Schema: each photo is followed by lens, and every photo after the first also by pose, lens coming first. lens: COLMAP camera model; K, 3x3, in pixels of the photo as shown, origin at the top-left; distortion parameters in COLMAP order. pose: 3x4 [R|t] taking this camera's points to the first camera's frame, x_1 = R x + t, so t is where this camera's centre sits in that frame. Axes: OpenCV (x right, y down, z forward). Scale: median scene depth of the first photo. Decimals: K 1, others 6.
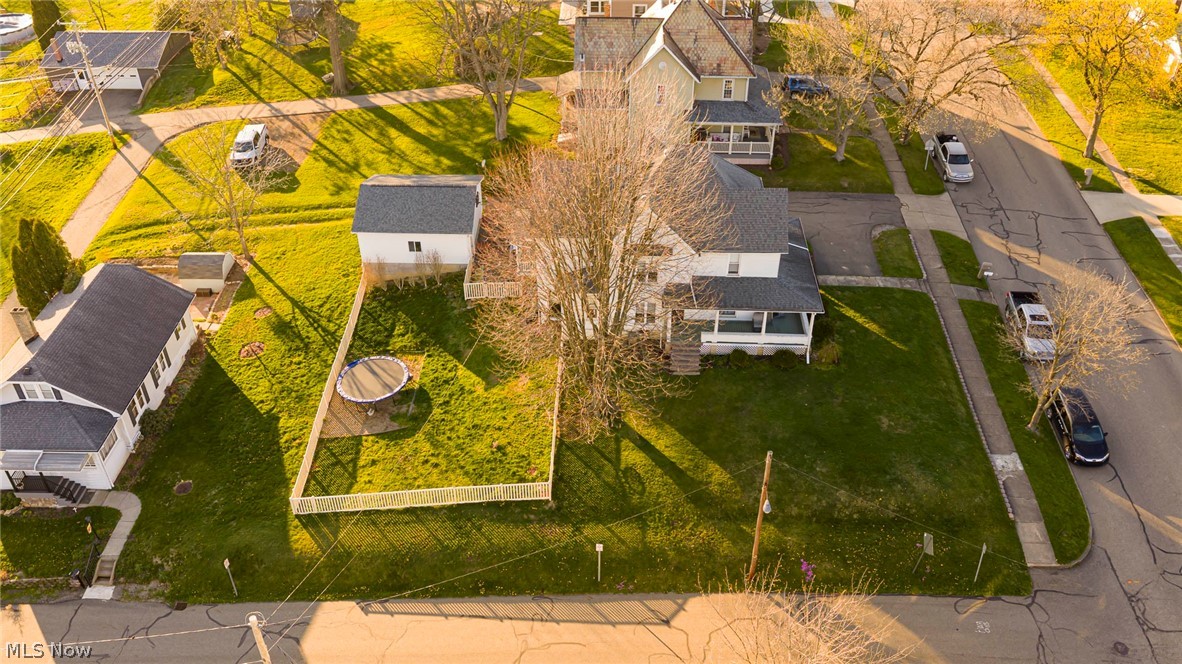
lens RADIAL K [[975.1, 0, 591.0], [0, 975.1, 332.0], [0, 0, 1]] dist [0.038918, -0.078415]
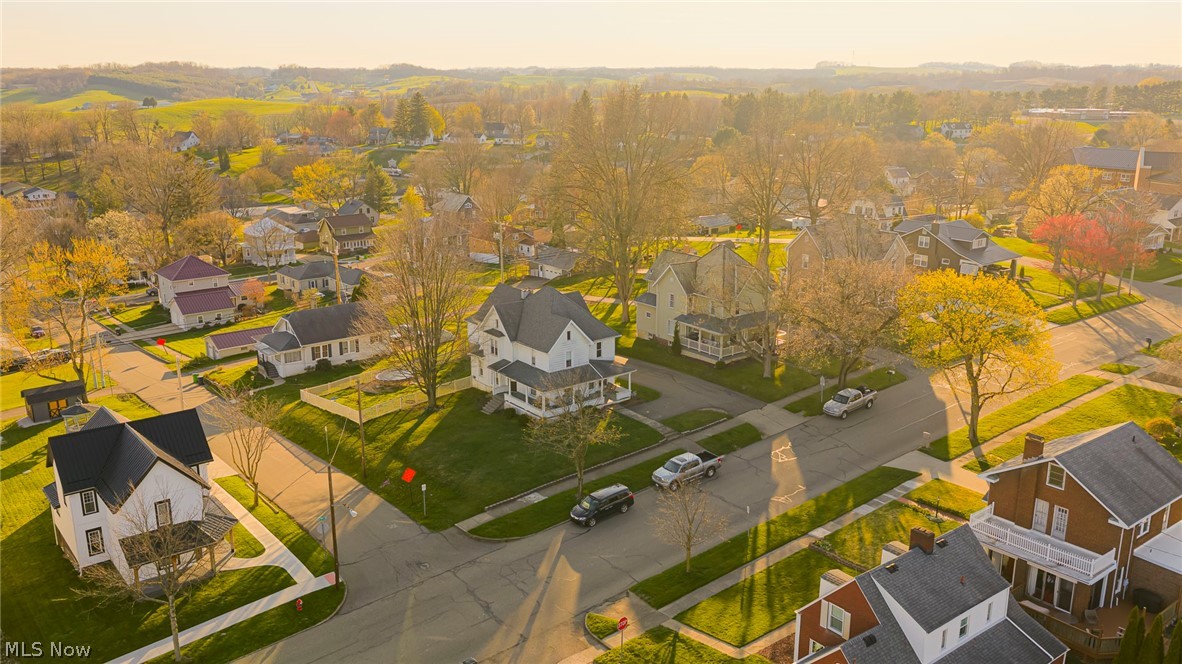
lens RADIAL K [[975.1, 0, 591.0], [0, 975.1, 332.0], [0, 0, 1]] dist [0.038918, -0.078415]
pose [[0.642004, 0.201137, -0.739848, 1.317563], [-0.456056, 0.875881, -0.157623, 0.096809], [0.616315, 0.438607, 0.654049, 0.009935]]
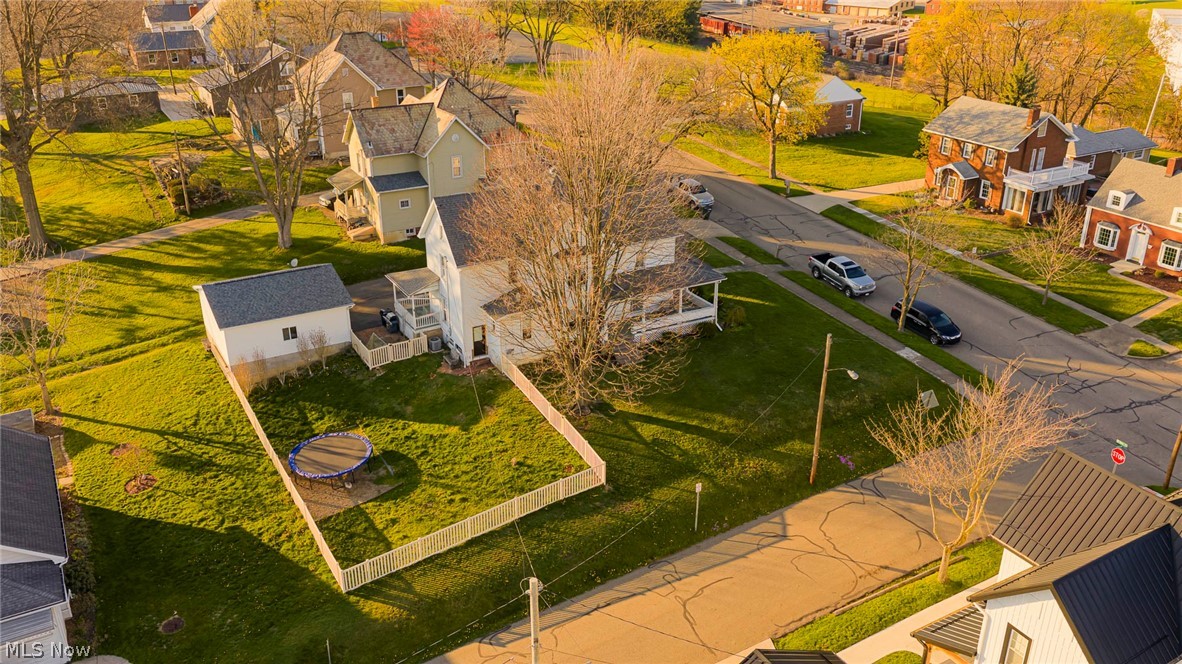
lens RADIAL K [[975.1, 0, 591.0], [0, 975.1, 332.0], [0, 0, 1]] dist [0.038918, -0.078415]
pose [[0.853218, -0.207804, 0.478369, -0.420287], [0.307499, 0.941257, -0.139572, 0.138595], [-0.421264, 0.266183, 0.866997, 0.103834]]
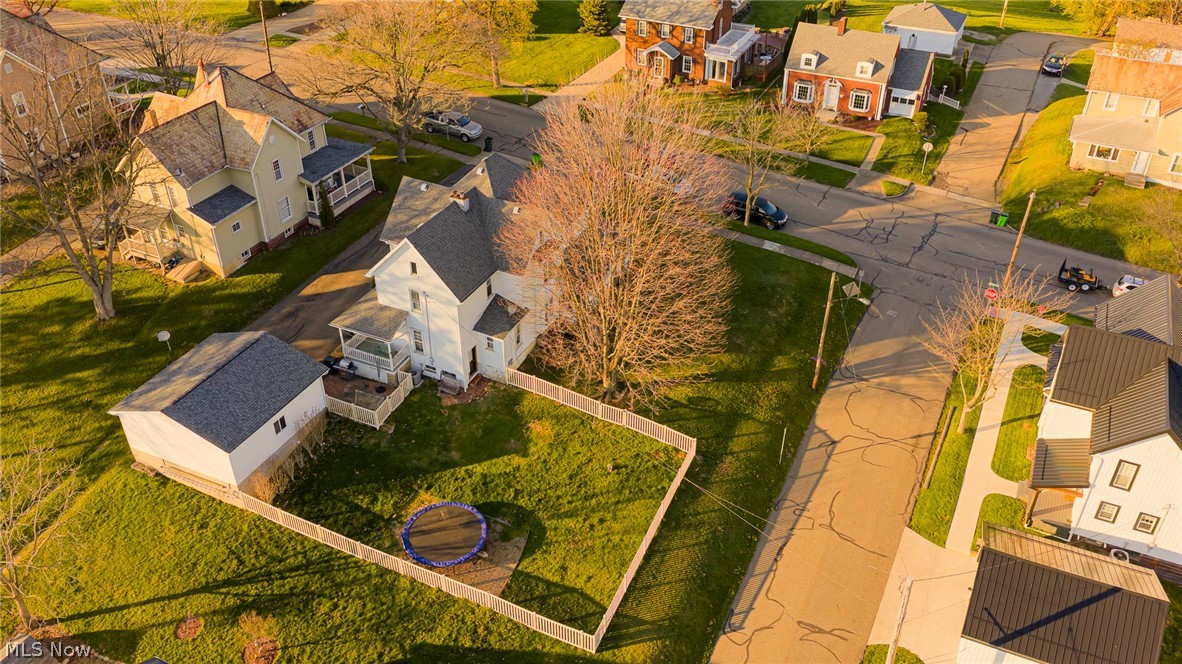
lens RADIAL K [[975.1, 0, 591.0], [0, 975.1, 332.0], [0, 0, 1]] dist [0.038918, -0.078415]
pose [[0.405909, -0.517202, 0.753485, -0.723107], [0.542901, 0.799683, 0.256448, -0.242829], [-0.735184, 0.304973, 0.605389, 0.329828]]
